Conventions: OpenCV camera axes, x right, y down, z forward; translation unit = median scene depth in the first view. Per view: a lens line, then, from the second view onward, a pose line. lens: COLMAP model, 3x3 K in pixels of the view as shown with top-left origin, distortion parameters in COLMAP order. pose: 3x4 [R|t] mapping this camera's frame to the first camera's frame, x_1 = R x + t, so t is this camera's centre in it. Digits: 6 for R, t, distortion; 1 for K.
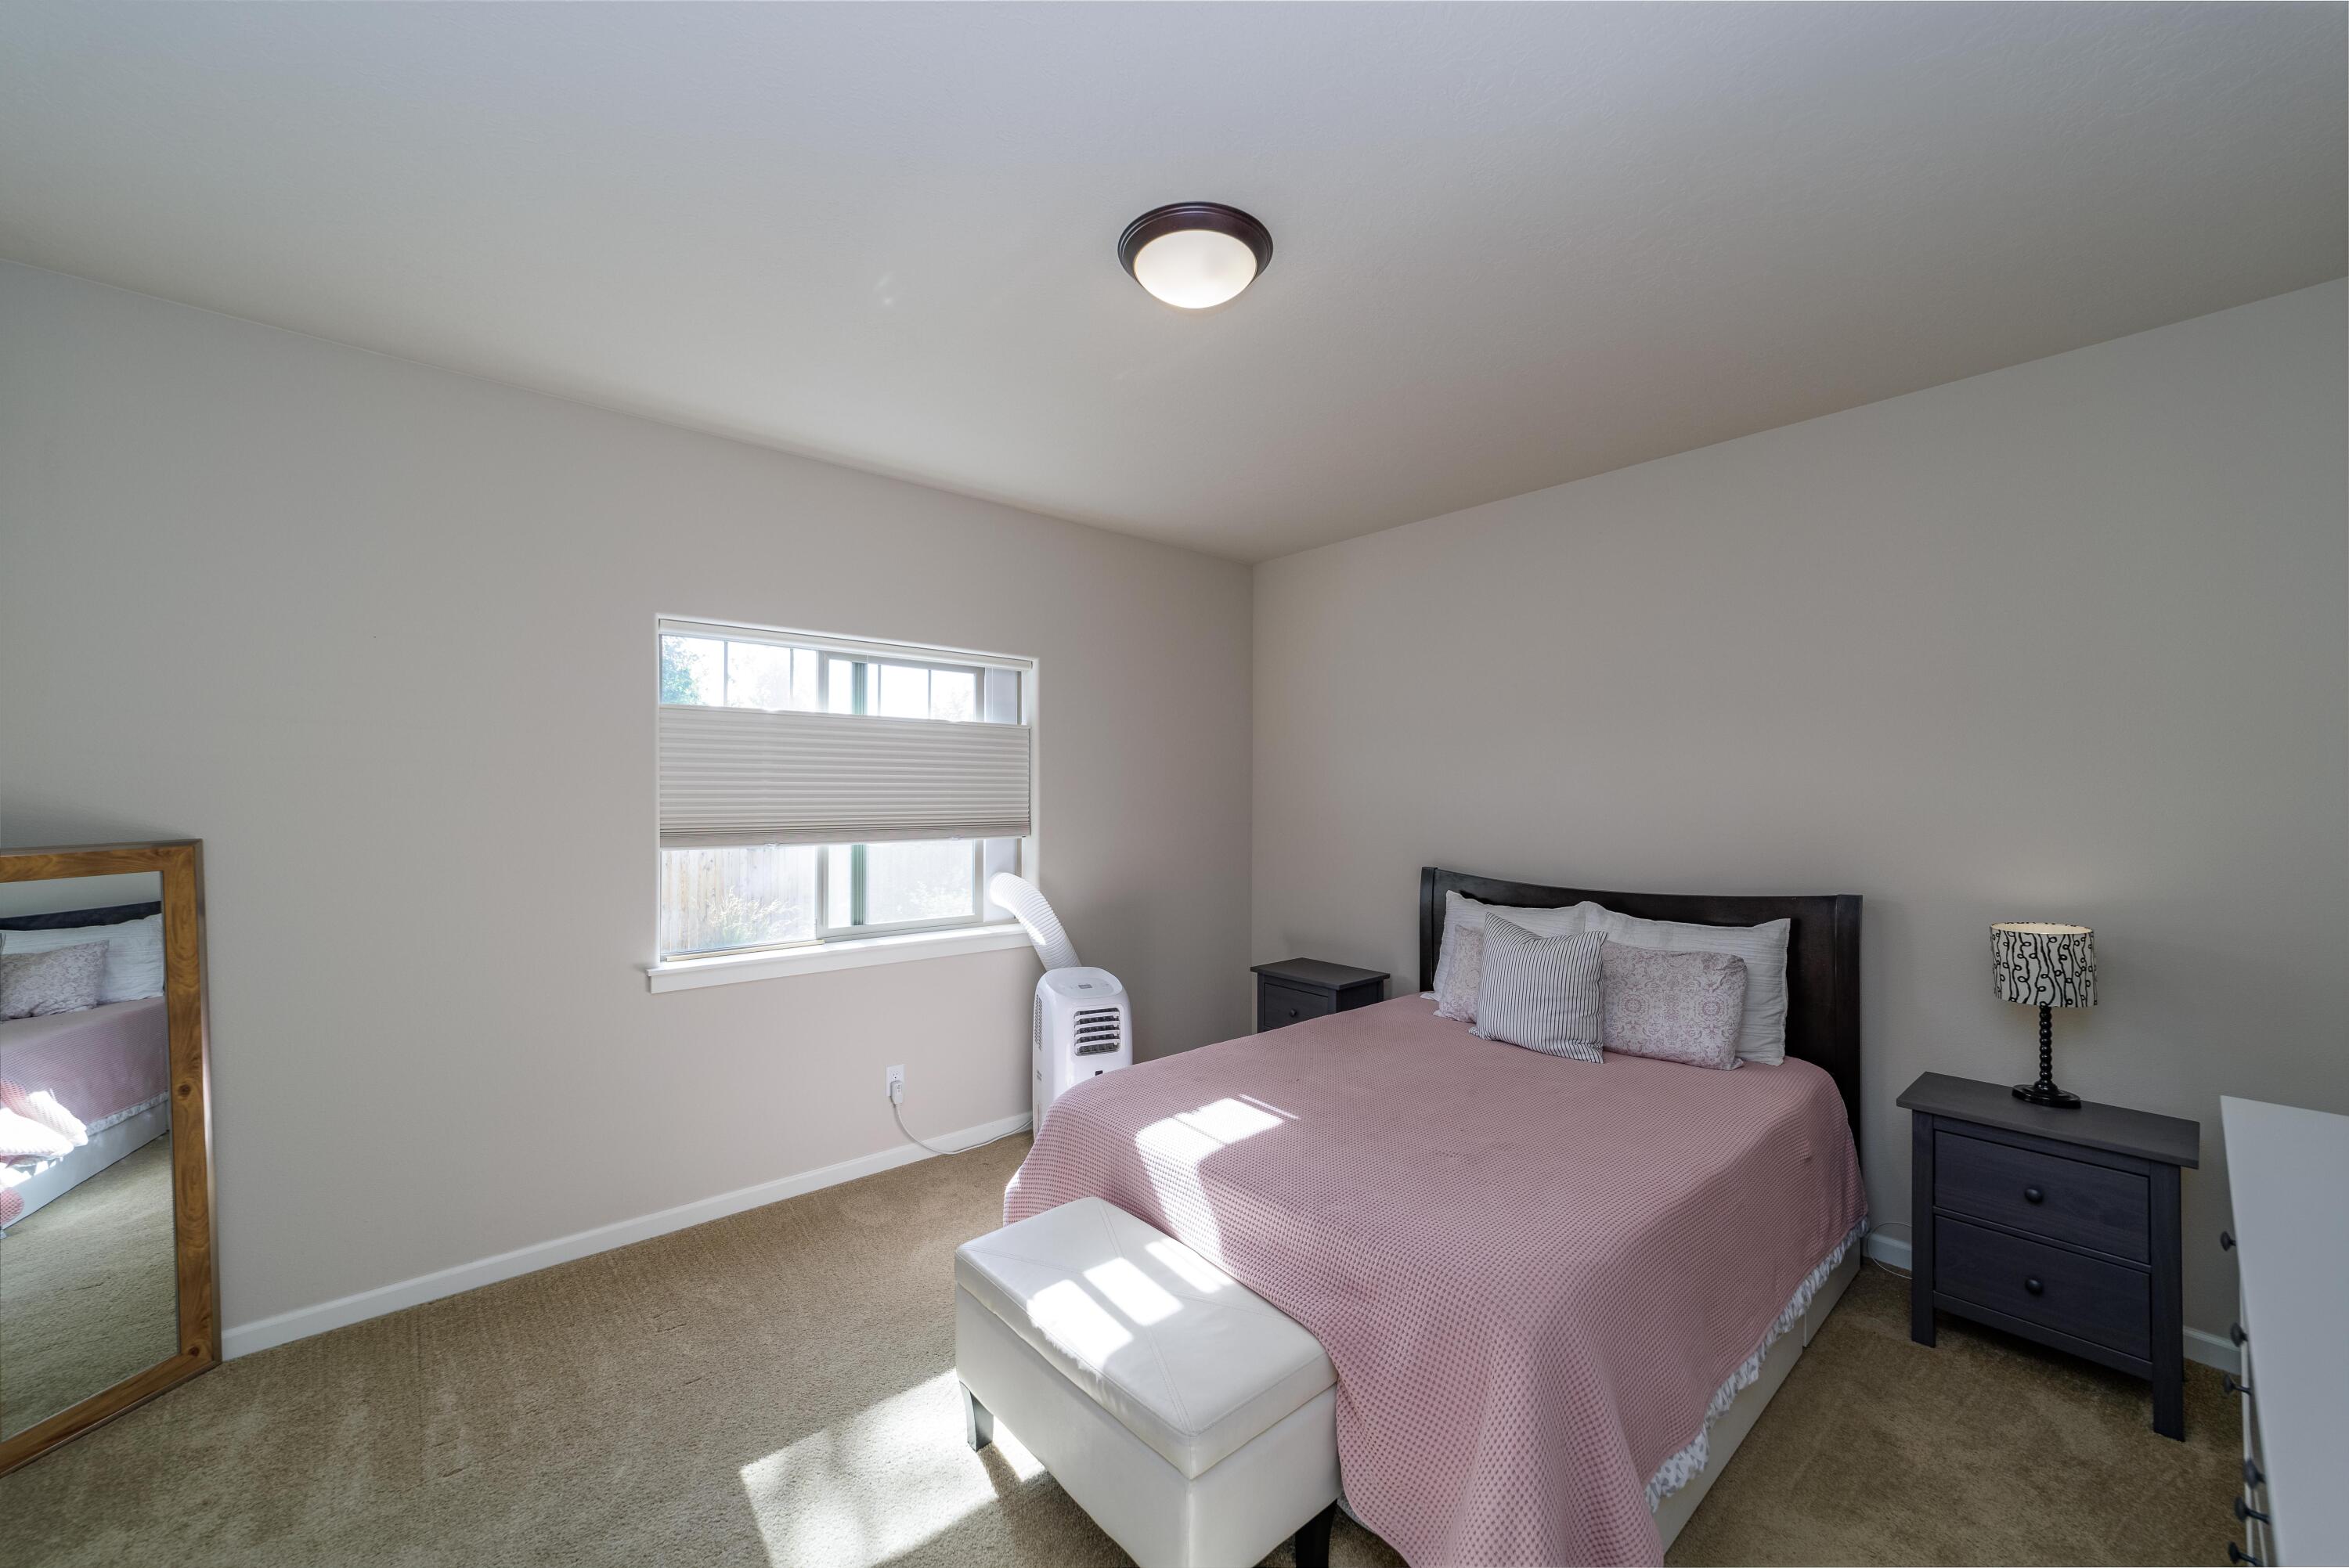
lens RADIAL K [[894.5, 0, 1176.3], [0, 894.5, 792.4], [0, 0, 1]] dist [-0.015438, 0.006197]
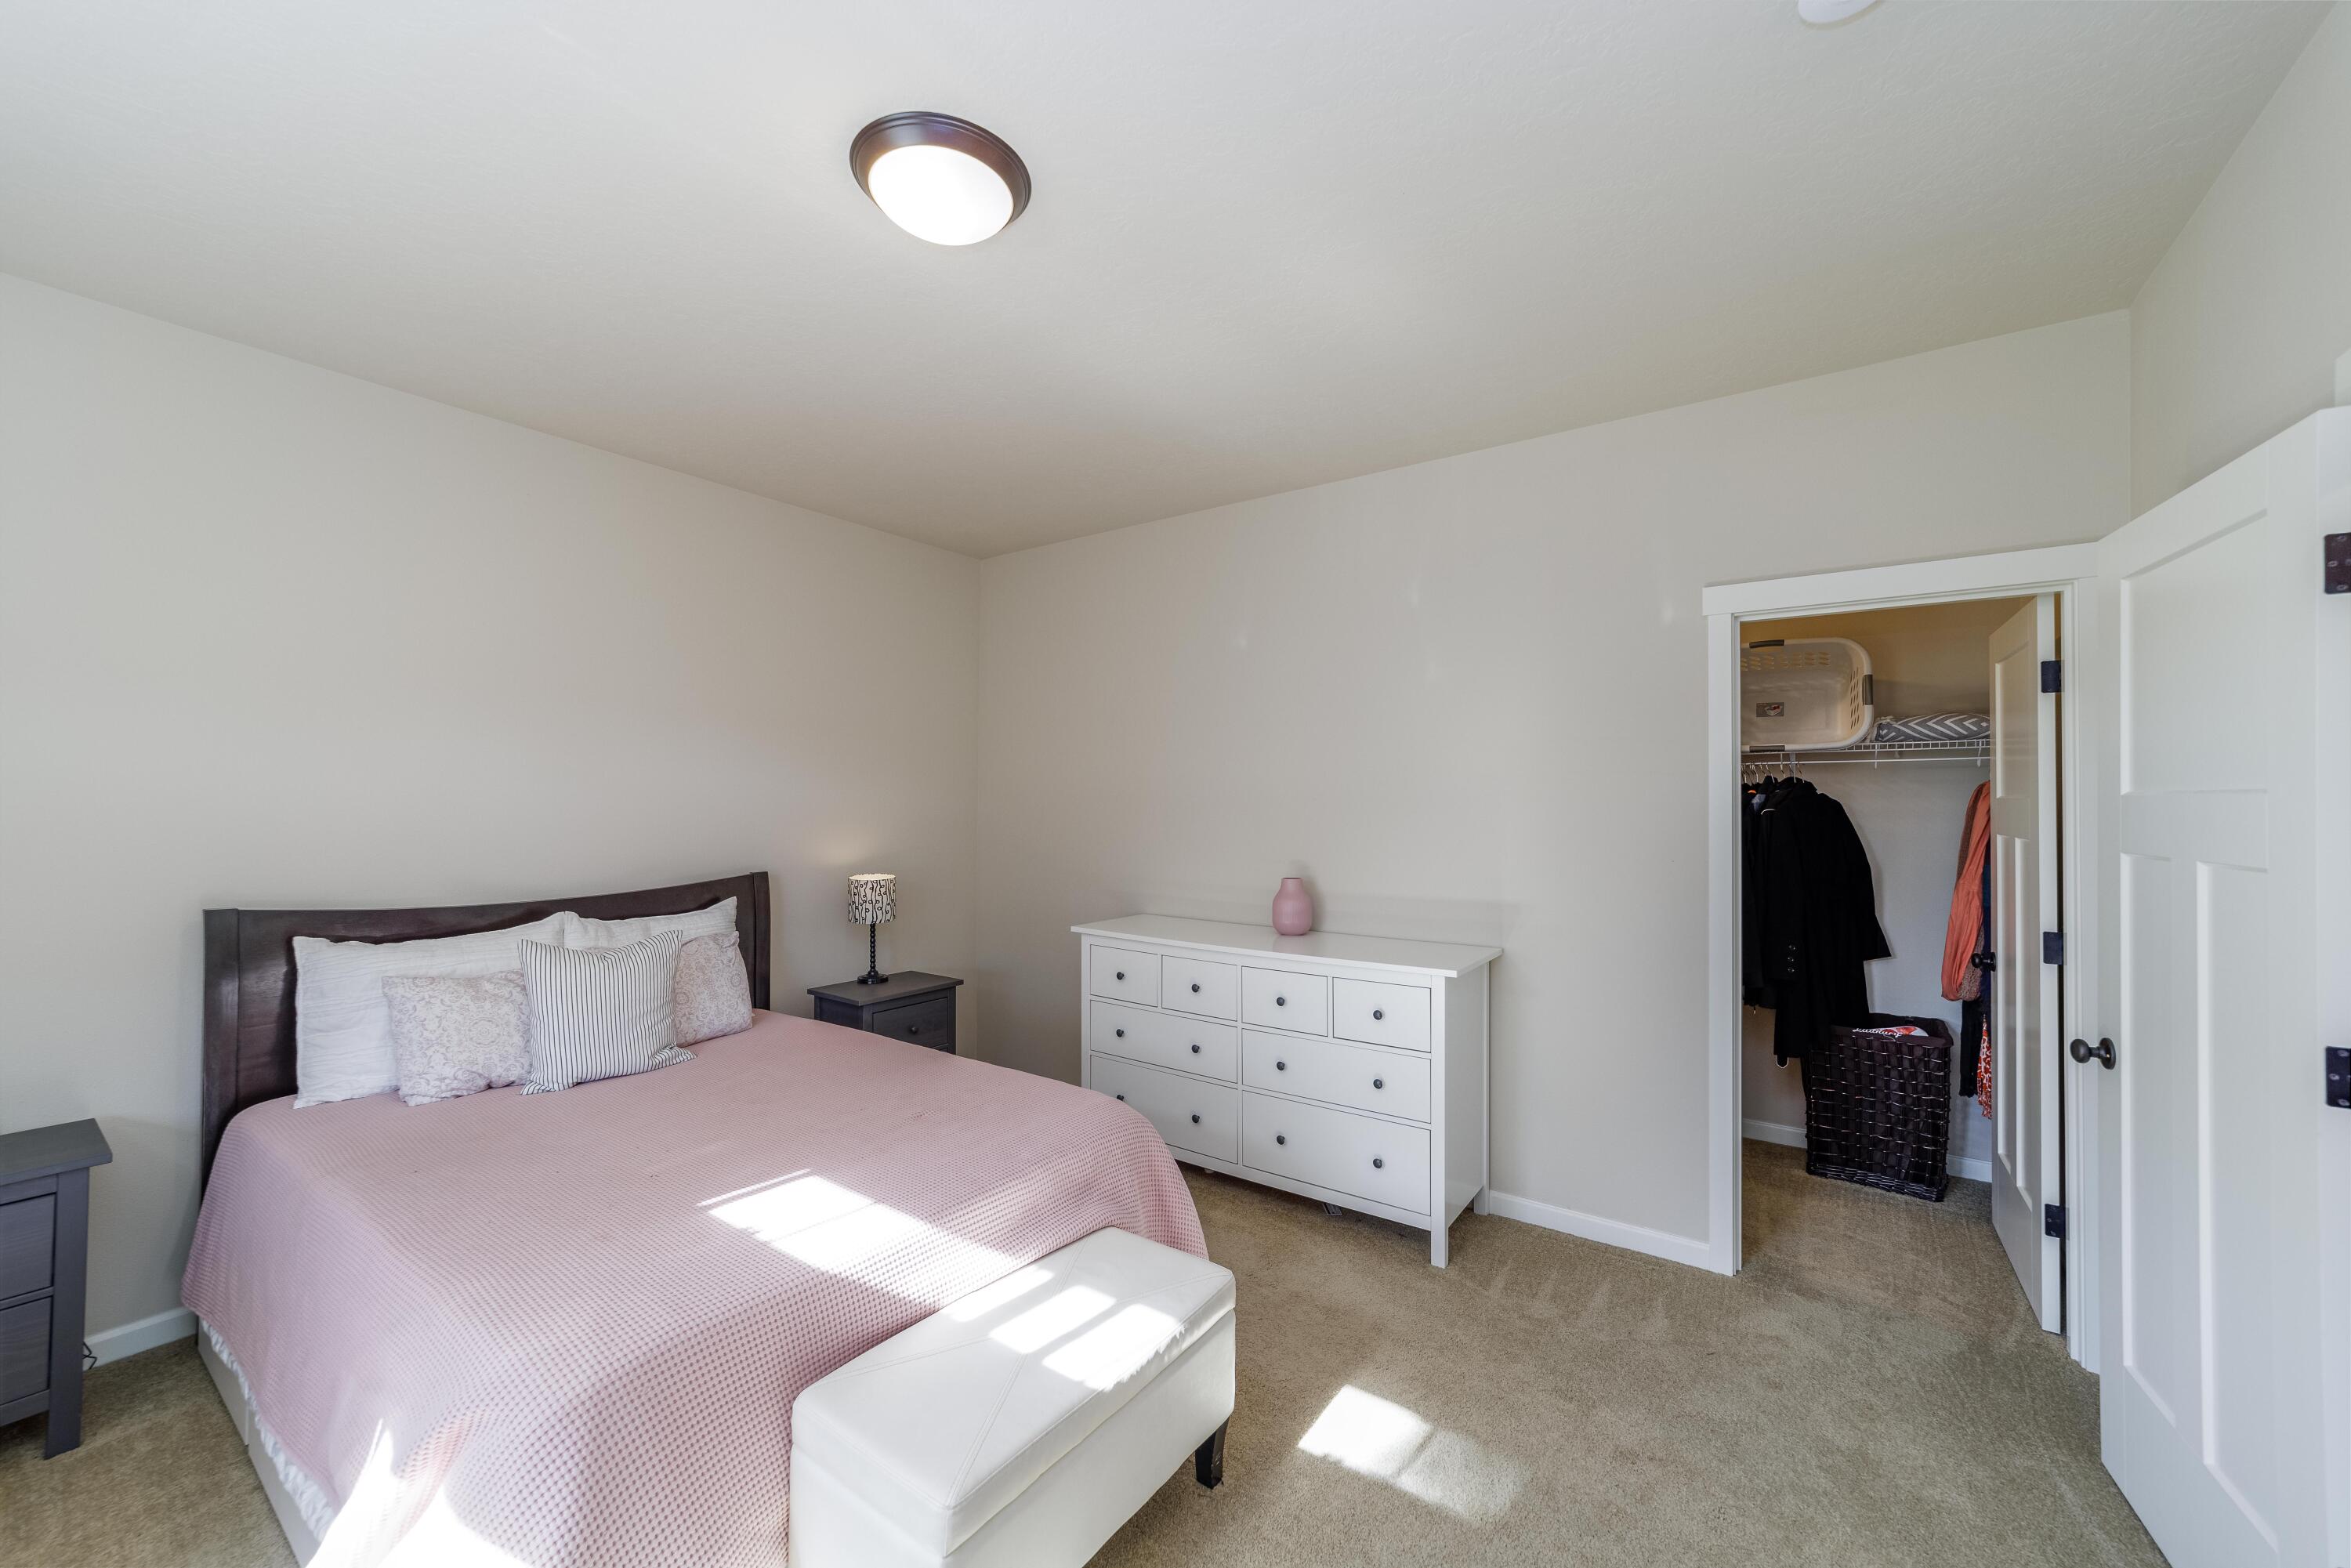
lens RADIAL K [[895.3, 0, 1169.0], [0, 895.3, 779.1], [0, 0, 1]] dist [-0.015438, 0.006197]
pose [[-0.217309, 0.018879, 0.975920, -0.756564], [-0.007598, 0.999750, -0.021032, 0.002335], [-0.976073, -0.011985, -0.217111, 0.816252]]
